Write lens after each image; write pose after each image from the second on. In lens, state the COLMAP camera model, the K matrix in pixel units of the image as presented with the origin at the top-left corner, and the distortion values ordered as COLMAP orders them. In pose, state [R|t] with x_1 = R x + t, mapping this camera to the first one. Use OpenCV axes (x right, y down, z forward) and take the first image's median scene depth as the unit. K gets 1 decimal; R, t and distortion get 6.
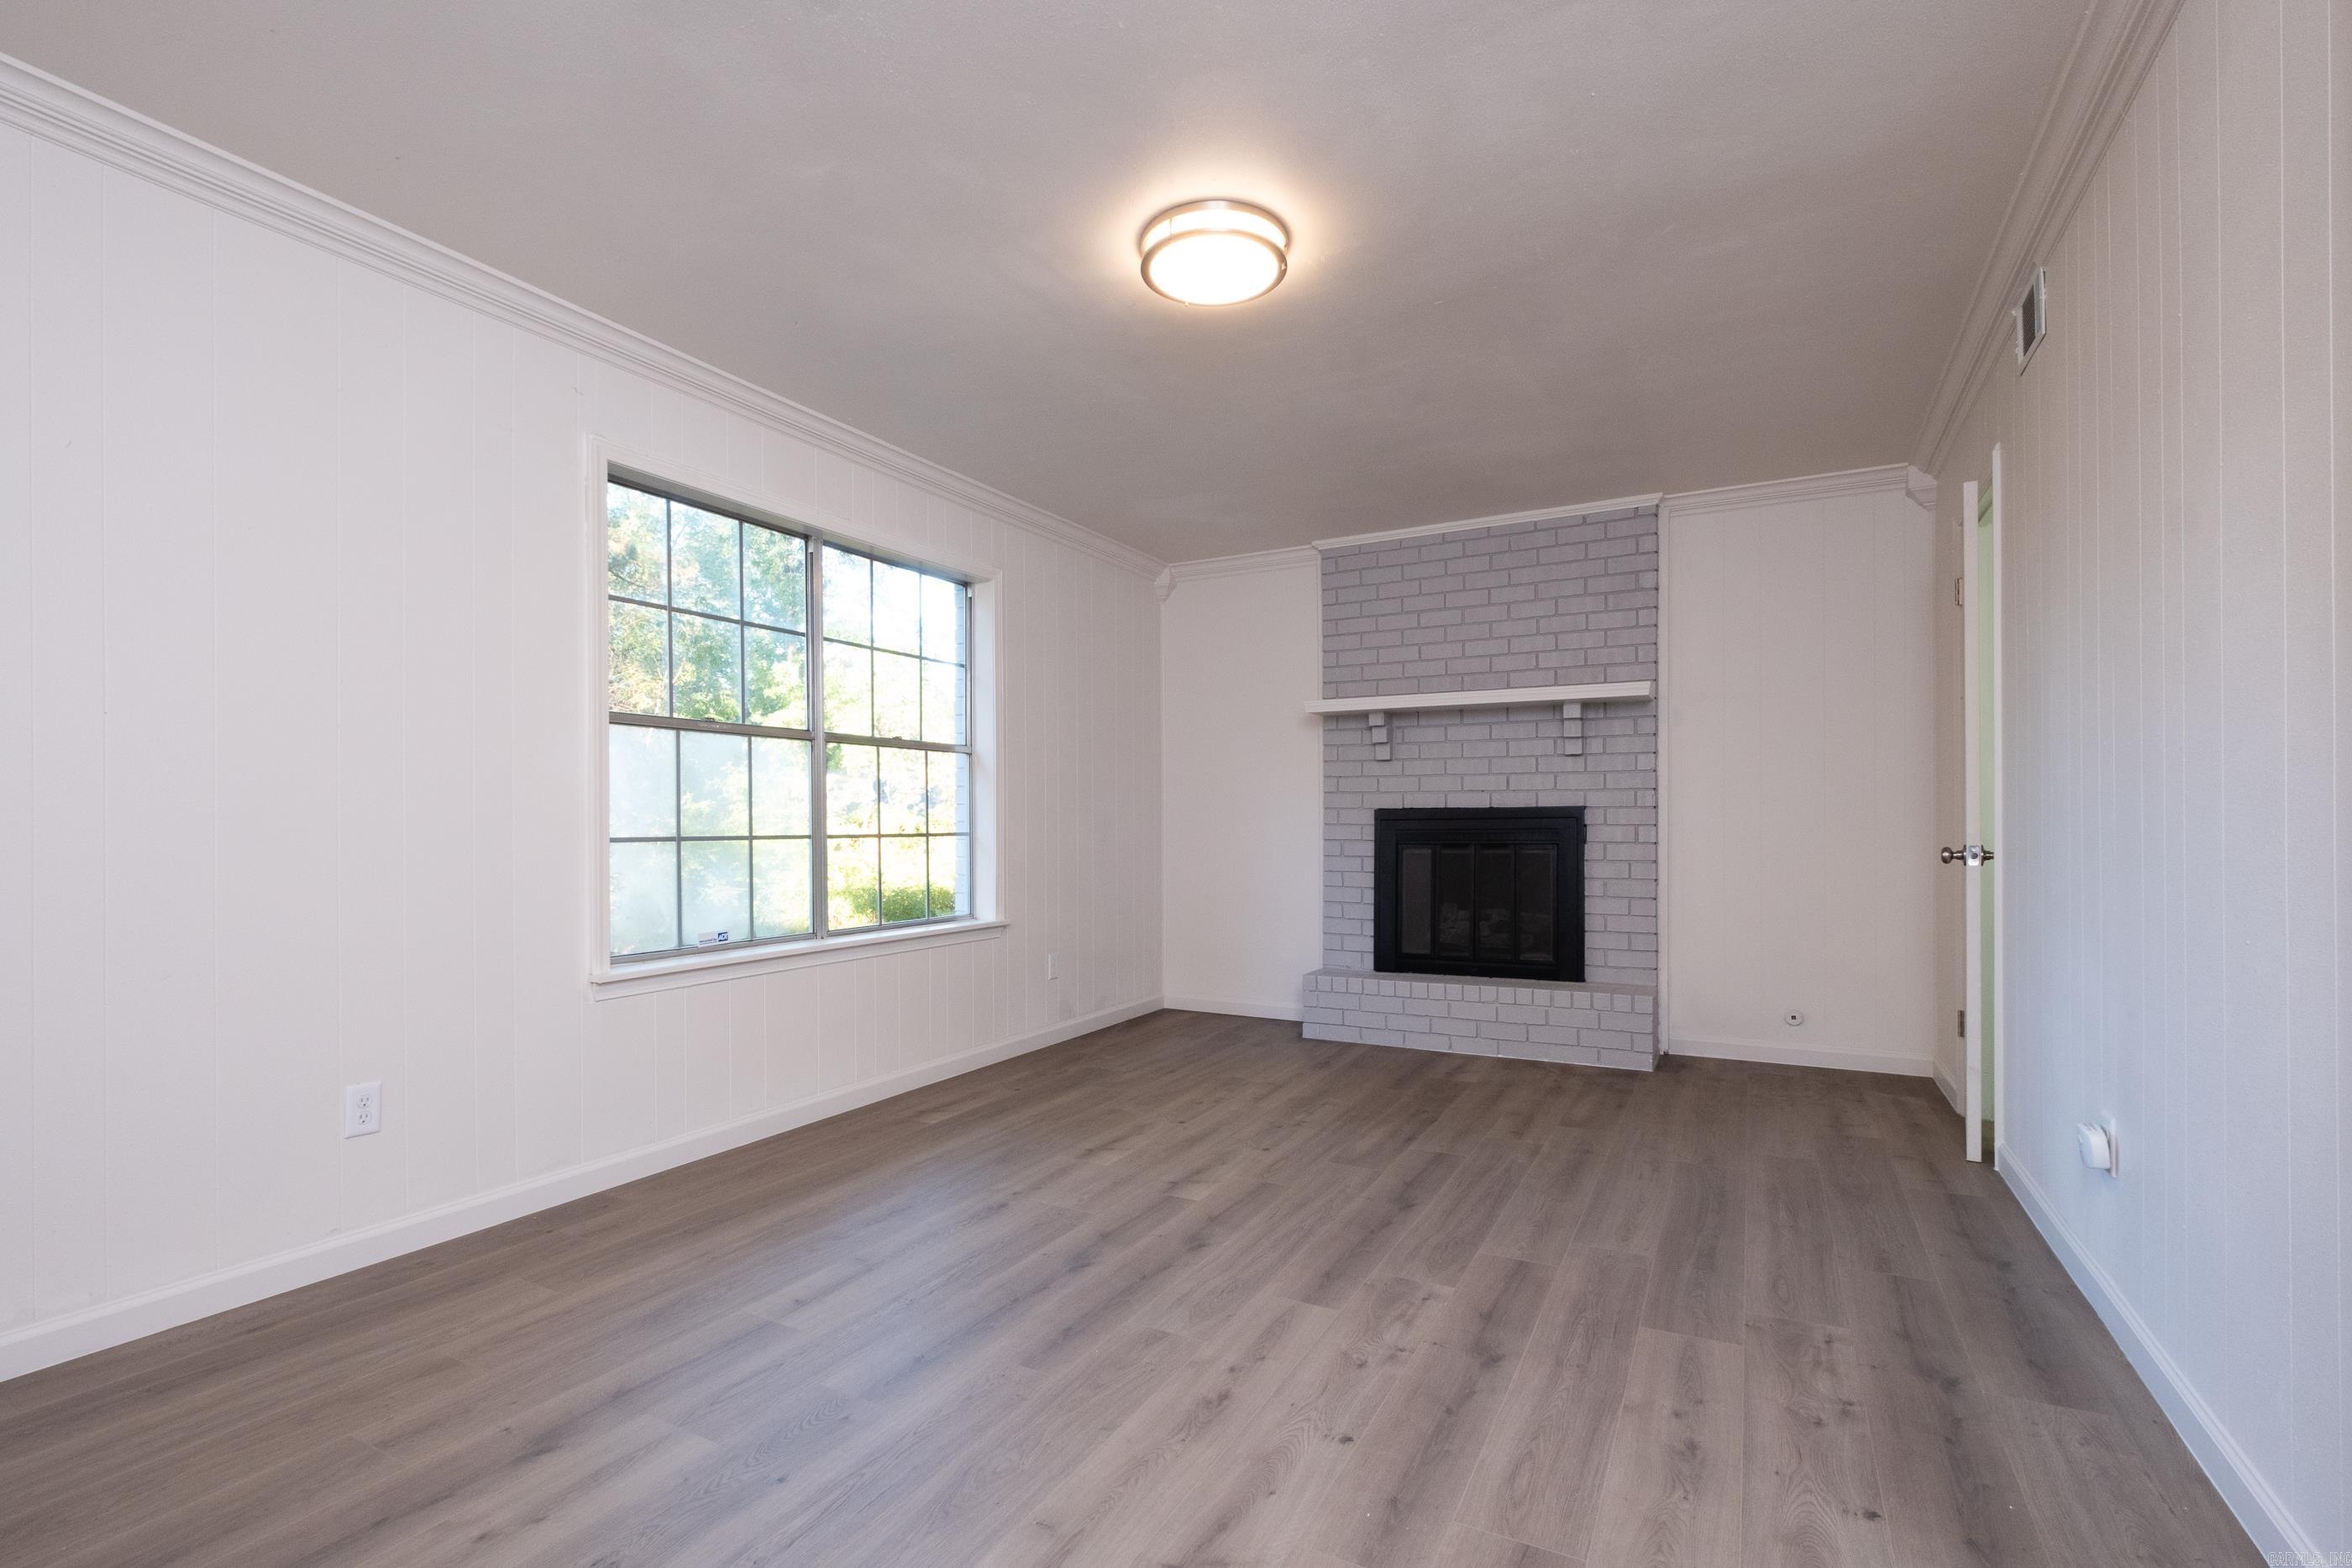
lens RADIAL K [[1082.5, 0, 1155.1], [0, 1082.5, 815.2], [0, 0, 1]] dist [0.002113, 0.000030]
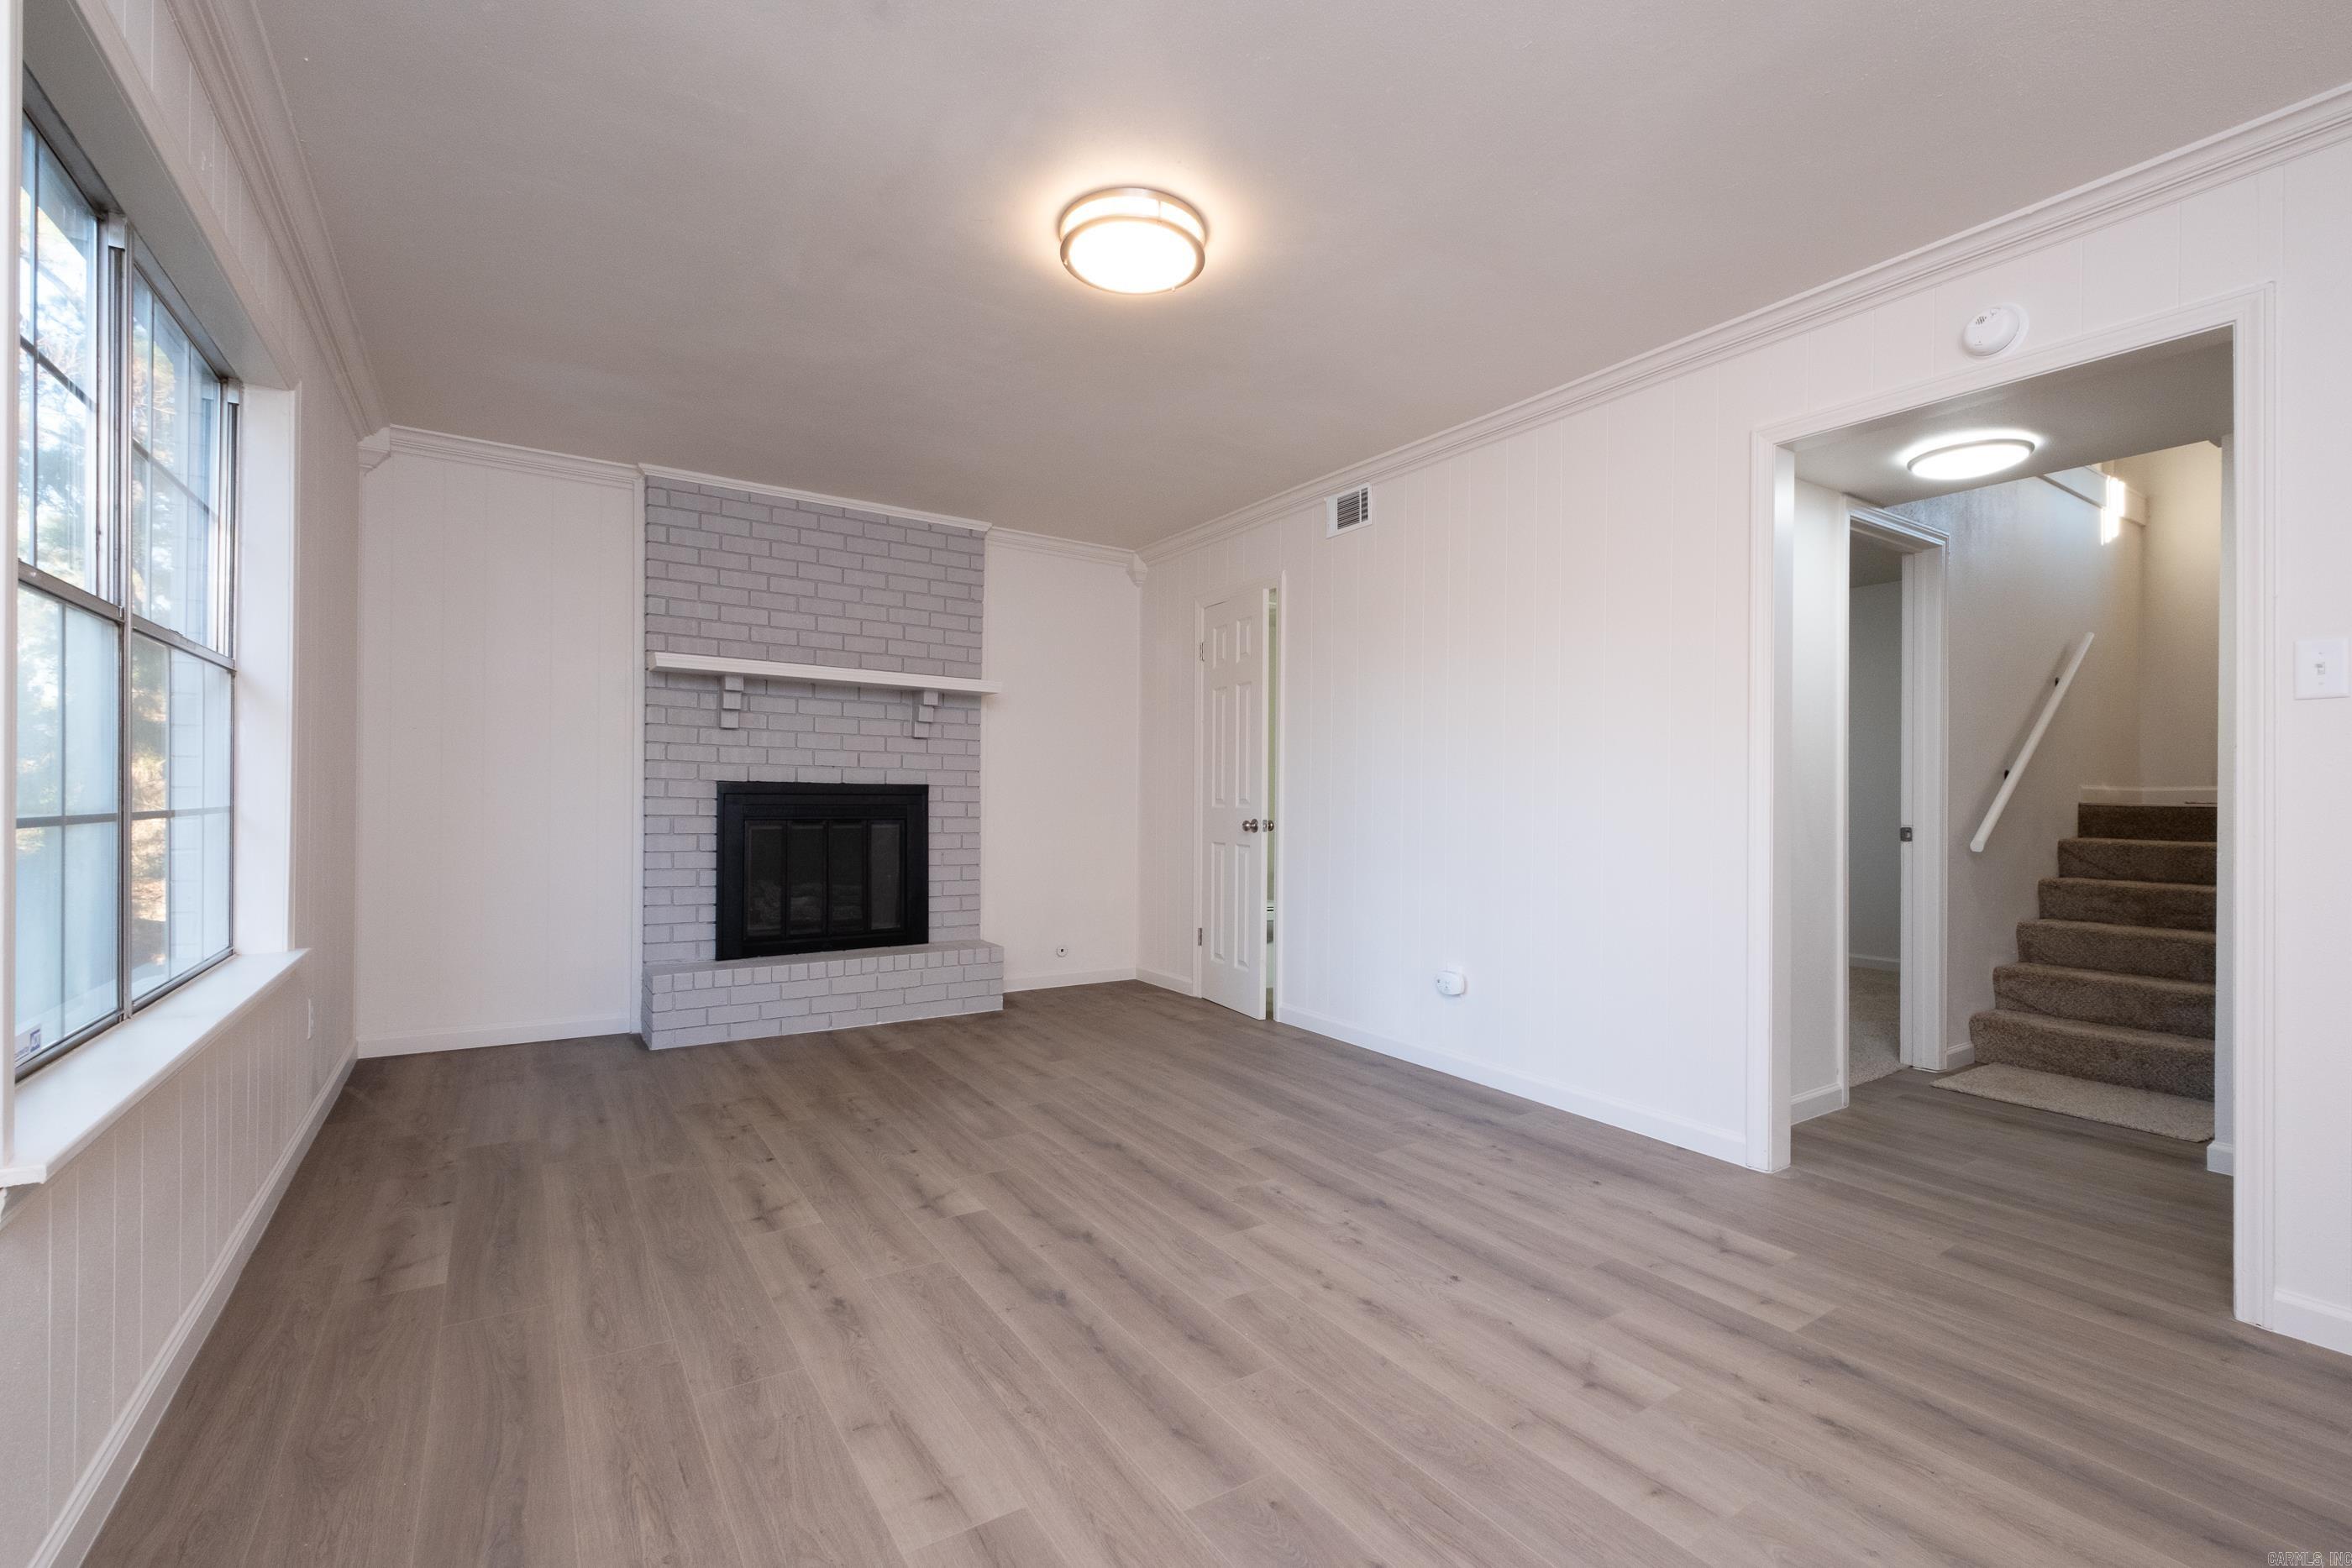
lens RADIAL K [[1026.5, 0, 1199.3], [0, 1026.5, 788.7], [0, 0, 1]] dist [0.003017, -0.000452]
pose [[0.449071, 0.018307, 0.893309, -0.451037], [-0.023060, 0.999695, -0.008895, -0.001381], [-0.893199, -0.016605, 0.449356, 0.298082]]
